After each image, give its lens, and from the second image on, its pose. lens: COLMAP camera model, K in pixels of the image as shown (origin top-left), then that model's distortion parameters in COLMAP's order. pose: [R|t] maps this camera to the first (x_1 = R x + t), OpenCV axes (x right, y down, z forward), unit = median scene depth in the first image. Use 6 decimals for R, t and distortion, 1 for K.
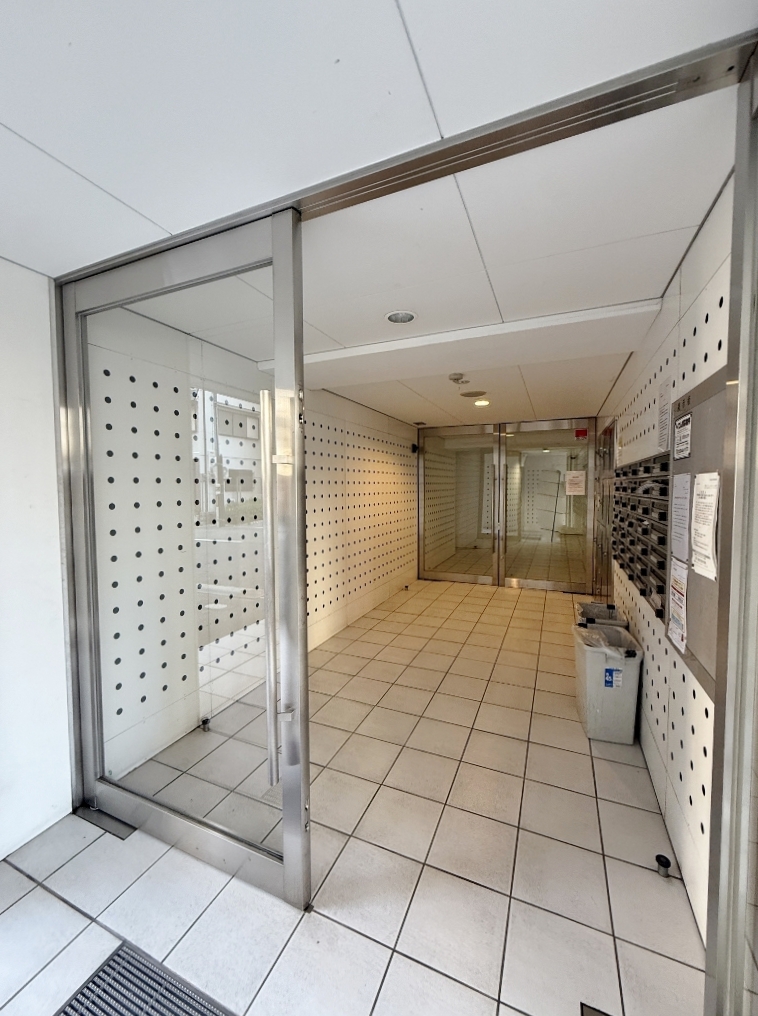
lens RADIAL K [[409.3, 0, 378.0], [0, 409.3, 506.2], [0, 0, 1]] dist [0.000200, 0.000078]
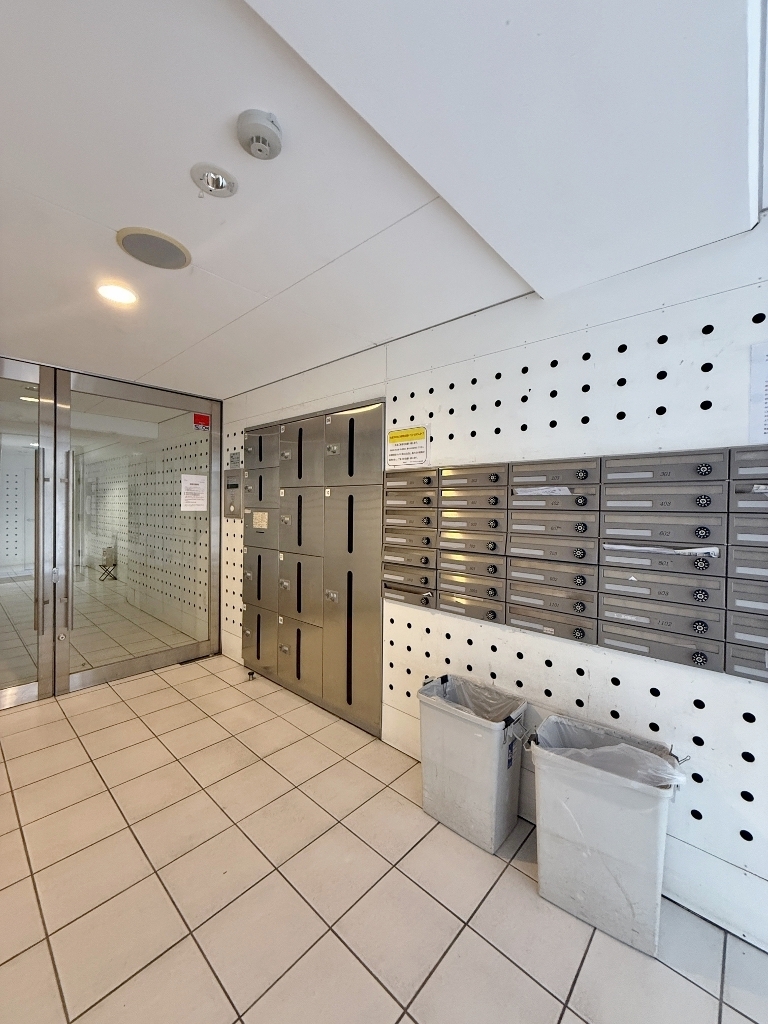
lens RADIAL K [[408.6, 0, 384.0], [0, 408.6, 512.0], [0, 0, 1]] dist [0.000991, -0.000104]
pose [[0.318194, -0.004257, 0.948016, -0.048537], [0.032401, 0.999455, -0.006387, -0.011824], [-0.947472, 0.032749, 0.318158, 0.500909]]
